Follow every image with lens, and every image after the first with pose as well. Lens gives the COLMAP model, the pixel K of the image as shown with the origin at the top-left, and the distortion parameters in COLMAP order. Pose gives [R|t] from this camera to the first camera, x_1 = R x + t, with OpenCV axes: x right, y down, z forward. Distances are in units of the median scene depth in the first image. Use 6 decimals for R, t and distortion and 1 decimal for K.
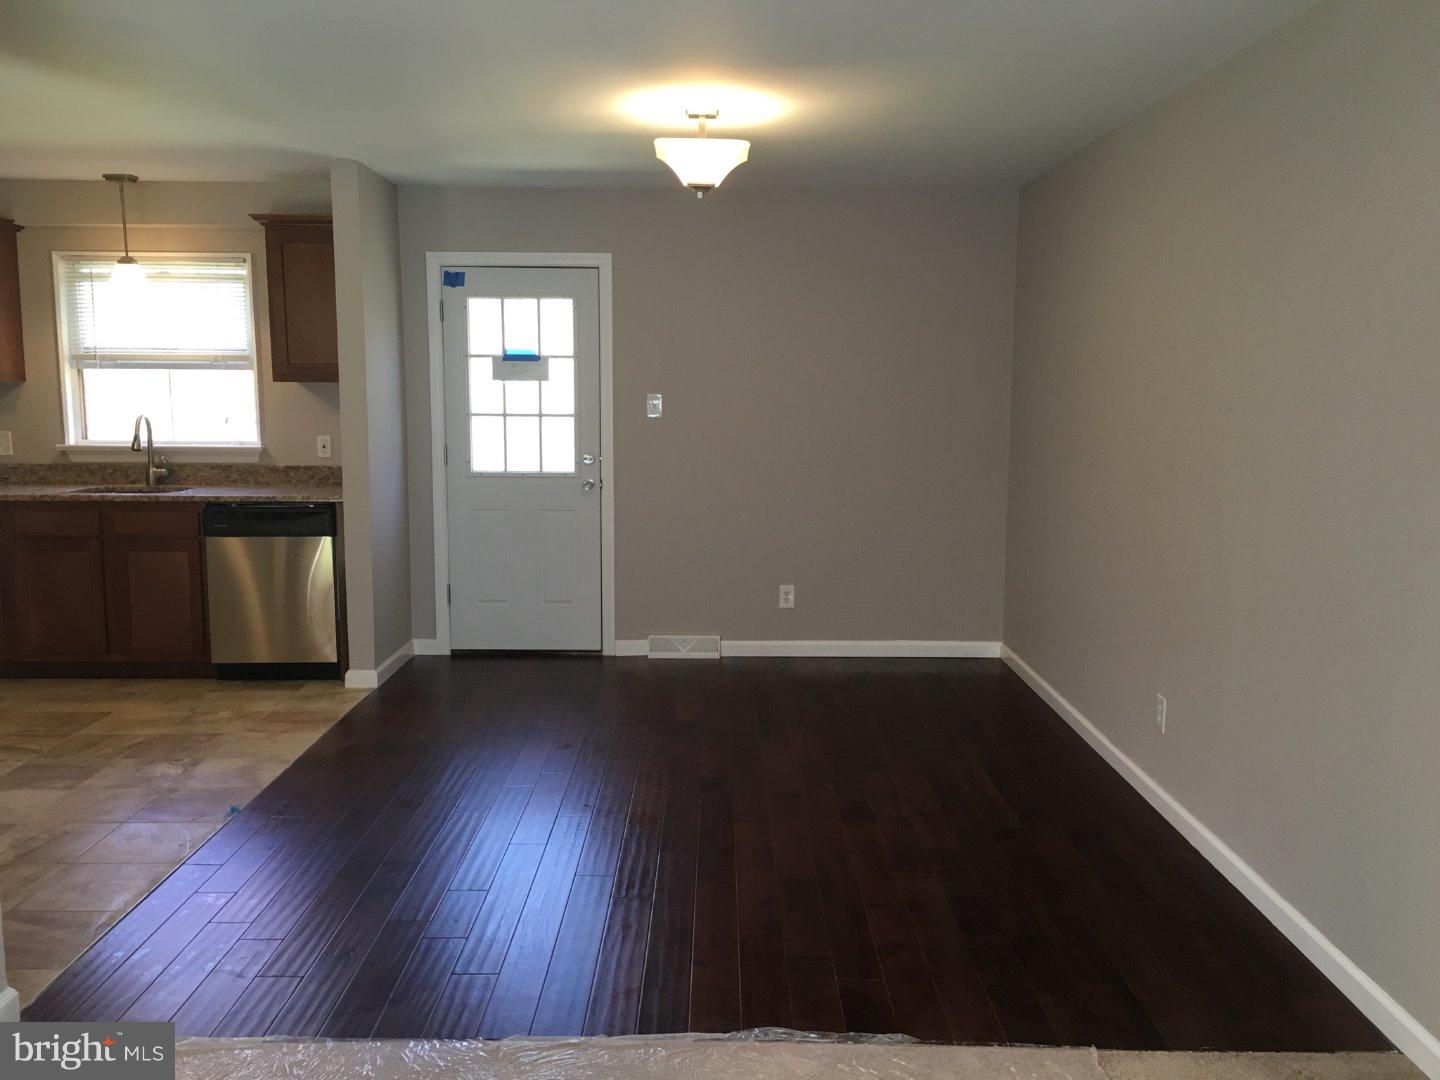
lens RADIAL K [[1223.4, 0, 713.9], [0, 1223.4, 544.1], [0, 0, 1]] dist [0.086410, -0.106878]
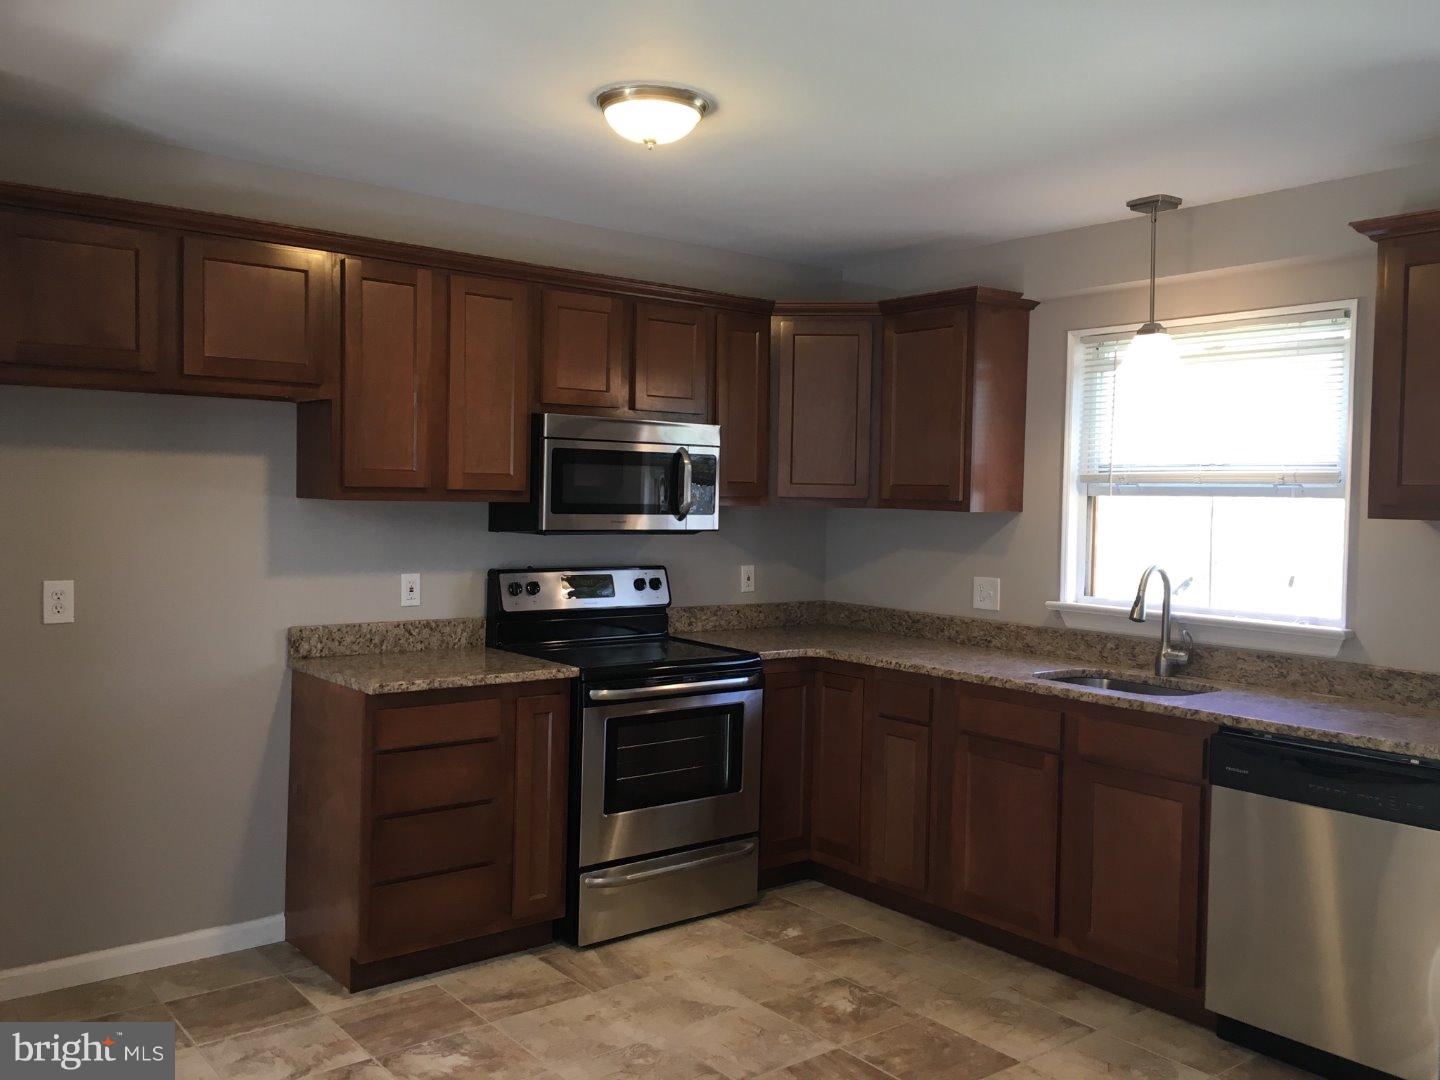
lens RADIAL K [[1223.4, 0, 712.7], [0, 1223.4, 537.2], [0, 0, 1]] dist [0.086410, -0.106878]
pose [[0.621159, 0.034936, -0.782906, -0.100836], [-0.123009, 0.990969, -0.053375, -0.055654], [0.773971, 0.129458, 0.619846, 0.416525]]
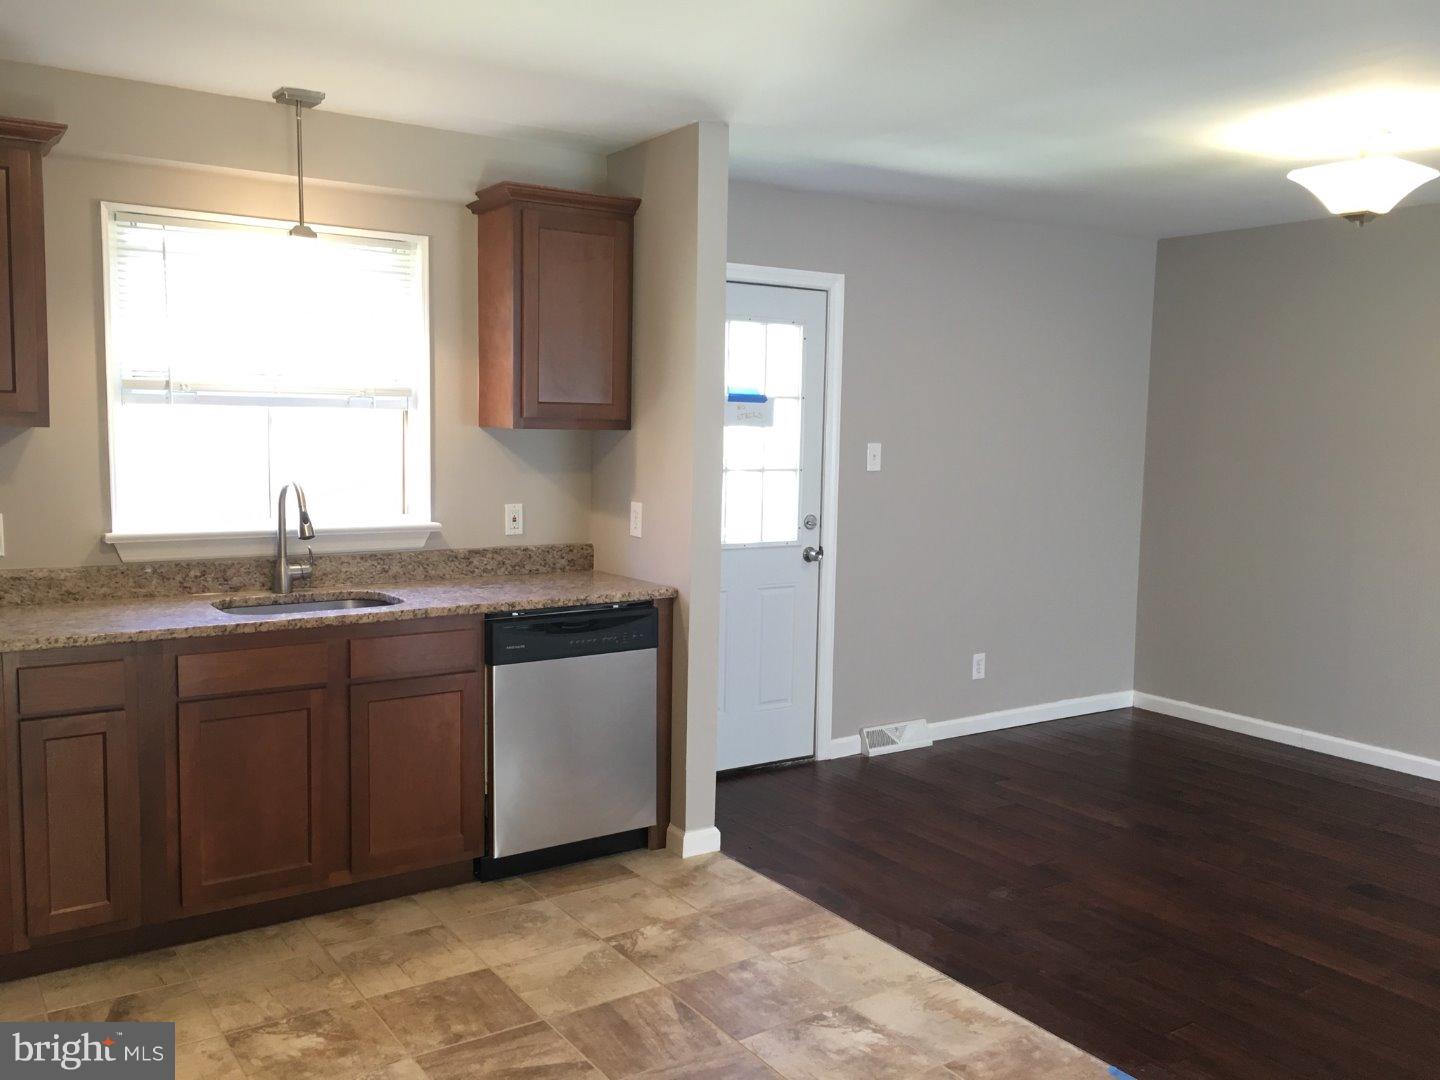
lens RADIAL K [[1223.4, 0, 717.0], [0, 1223.4, 542.2], [0, 0, 1]] dist [0.086410, -0.106878]
pose [[0.830327, -0.045989, 0.555375, -0.618358], [0.062245, 0.998007, -0.010418, -0.052691], [-0.553789, 0.043220, 0.831535, 0.362927]]
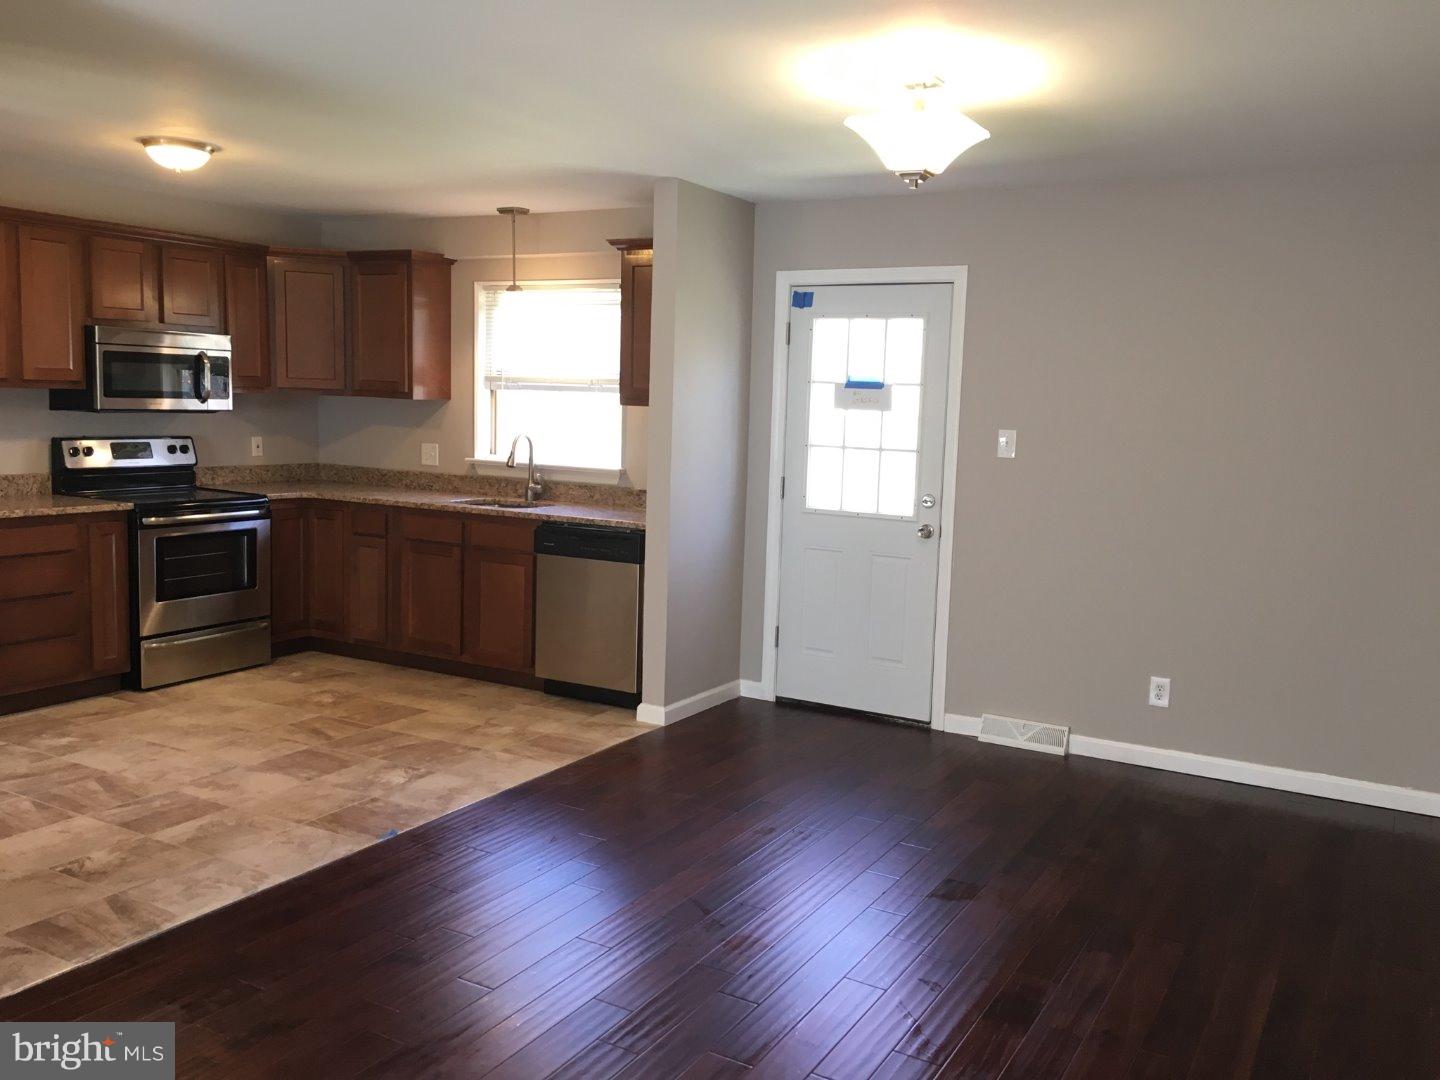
lens RADIAL K [[1223.4, 0, 717.0], [0, 1223.4, 541.1], [0, 0, 1]] dist [0.086410, -0.106878]
pose [[0.866403, 0.081249, -0.492692, 0.203310], [-0.093616, 0.995608, -0.000440, -0.027454], [0.490492, 0.046505, 0.870204, 0.171217]]
